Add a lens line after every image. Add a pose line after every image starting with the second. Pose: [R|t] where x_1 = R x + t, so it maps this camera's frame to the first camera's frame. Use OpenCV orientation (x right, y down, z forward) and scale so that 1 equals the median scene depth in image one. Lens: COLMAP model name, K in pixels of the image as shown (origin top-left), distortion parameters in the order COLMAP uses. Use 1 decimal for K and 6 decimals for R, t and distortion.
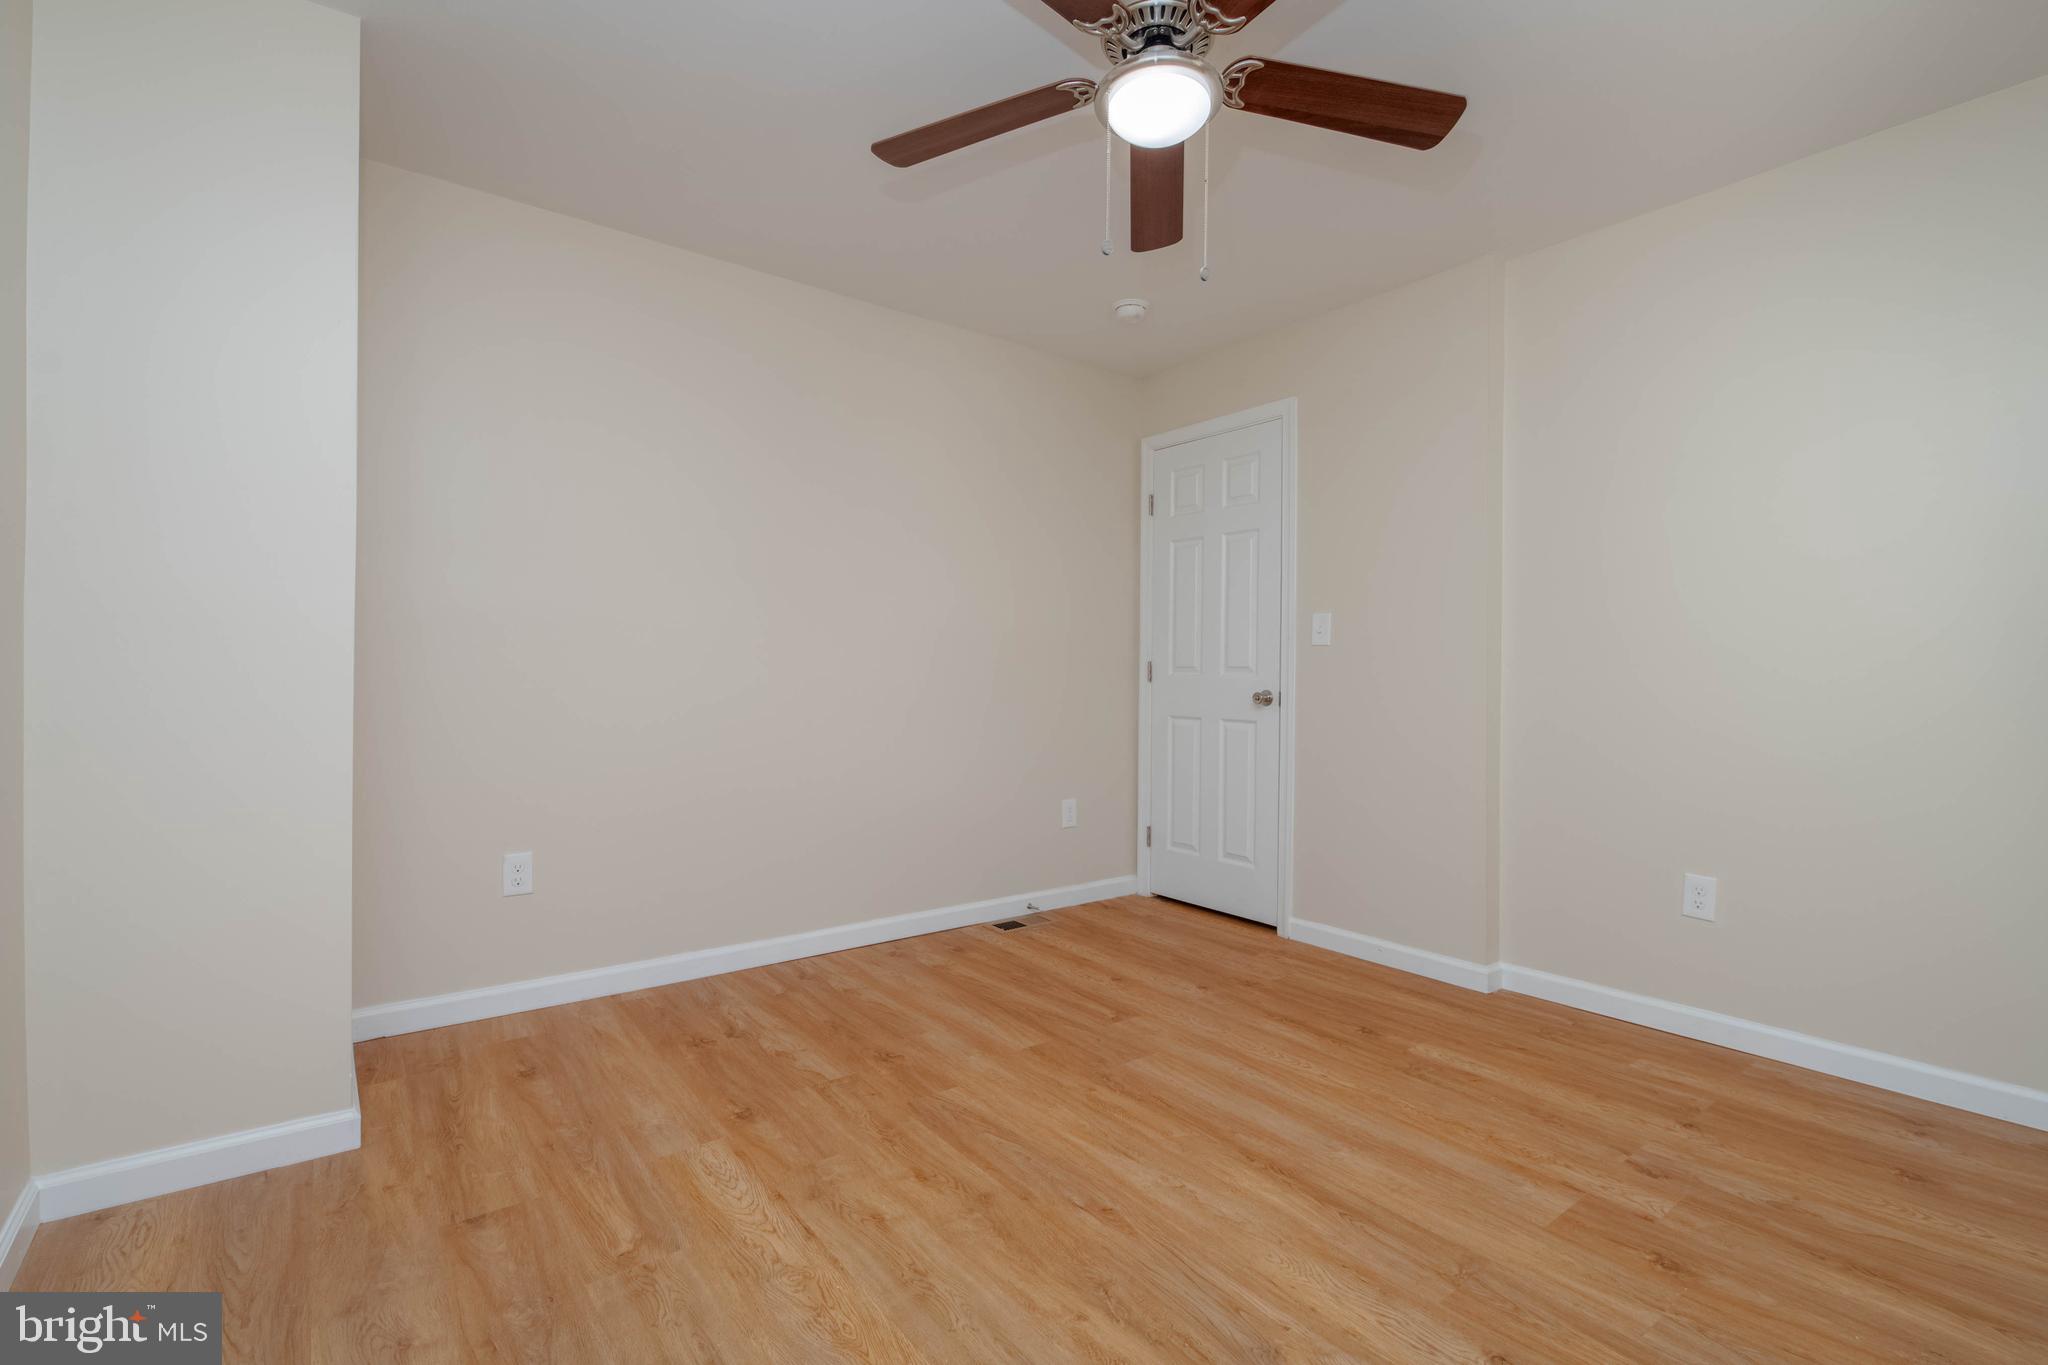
lens RADIAL K [[913.3, 0, 1048.5], [0, 913.3, 677.5], [0, 0, 1]] dist [0.009493, -0.010997]
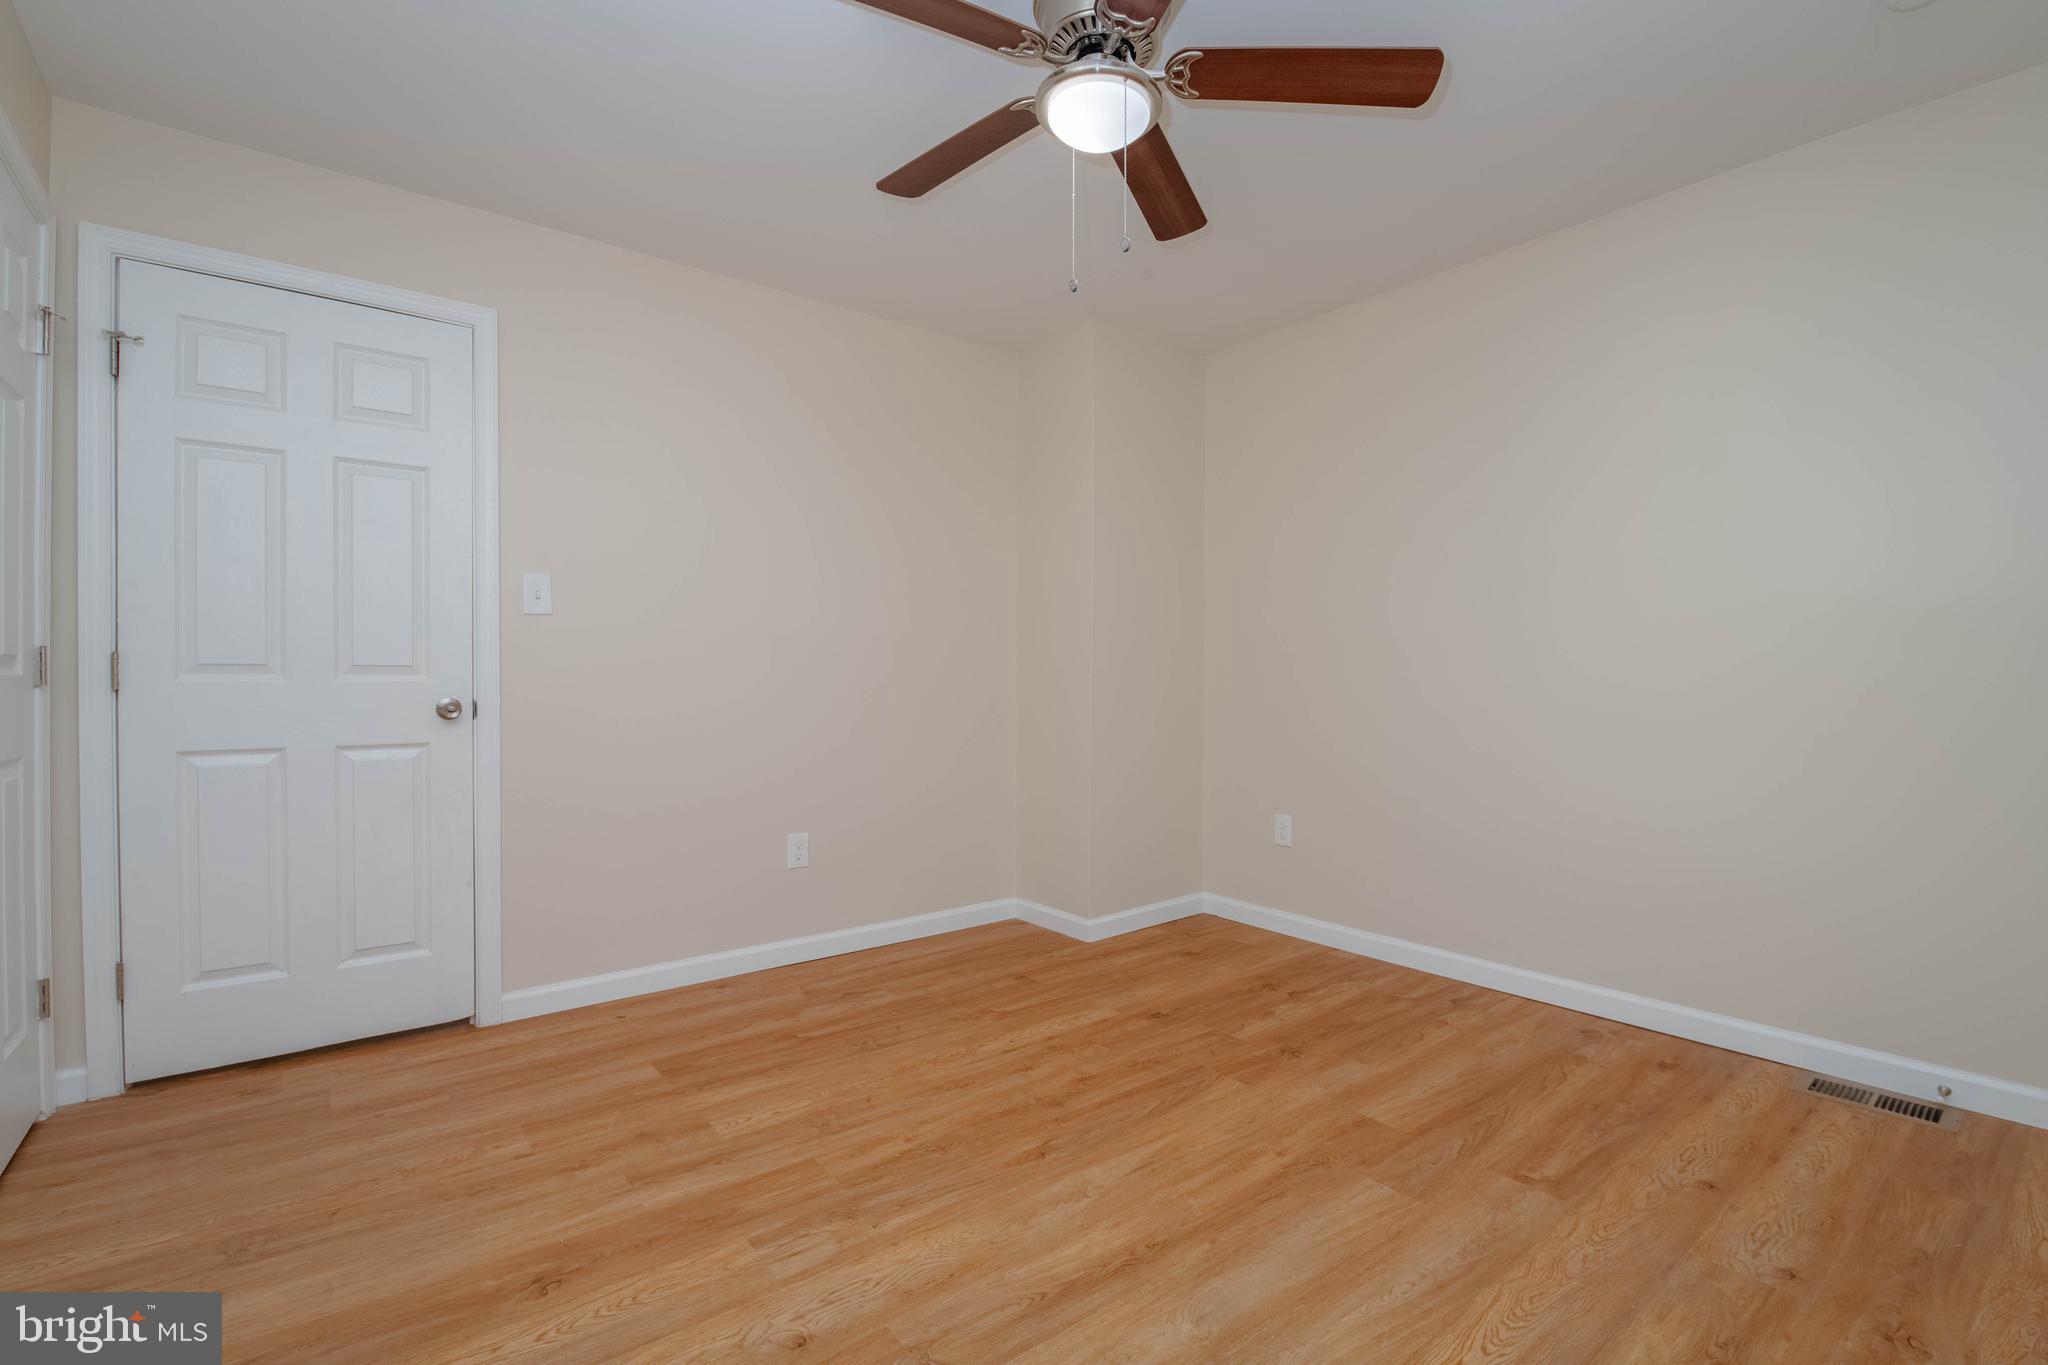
lens RADIAL K [[918.9, 0, 1024.0], [0, 918.9, 682.5], [0, 0, 1]] dist [-0.000514, -0.011604]
pose [[-0.004704, -0.003765, -0.999982, 1.023156], [0.000016, 0.999993, -0.003765, 0.005680], [0.999989, -0.000034, -0.004704, 0.843181]]
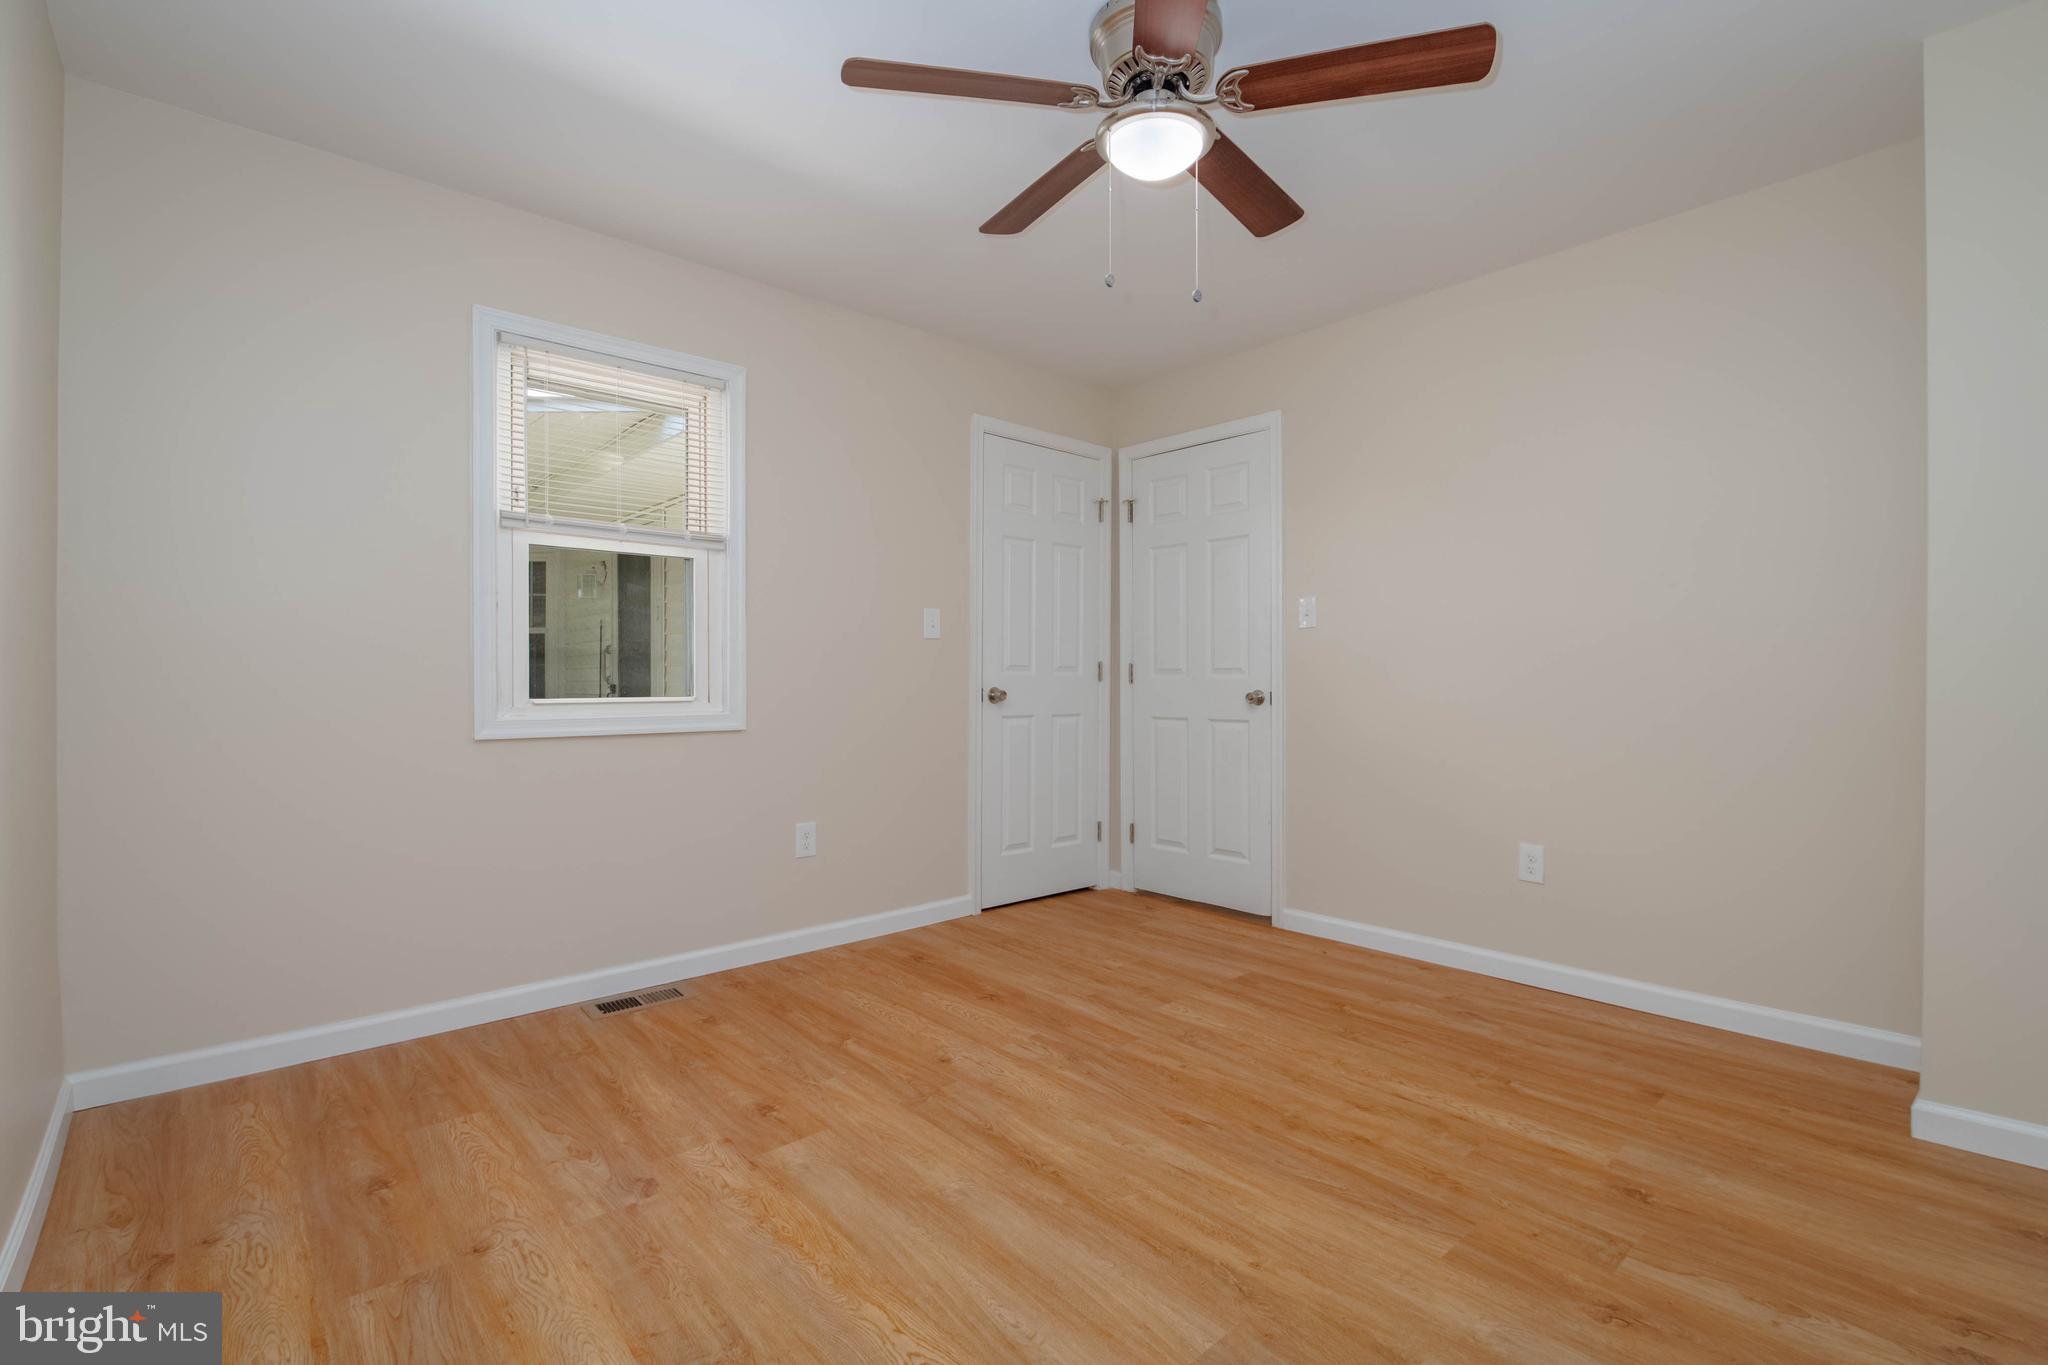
lens RADIAL K [[913.3, 0, 1048.5], [0, 913.3, 677.5], [0, 0, 1]] dist [0.009493, -0.010997]
pose [[-0.997077, -0.007287, -0.076061, 0.290994], [-0.007169, 0.999973, -0.001826, 0.002444], [0.076072, -0.001275, -0.997101, 1.871821]]
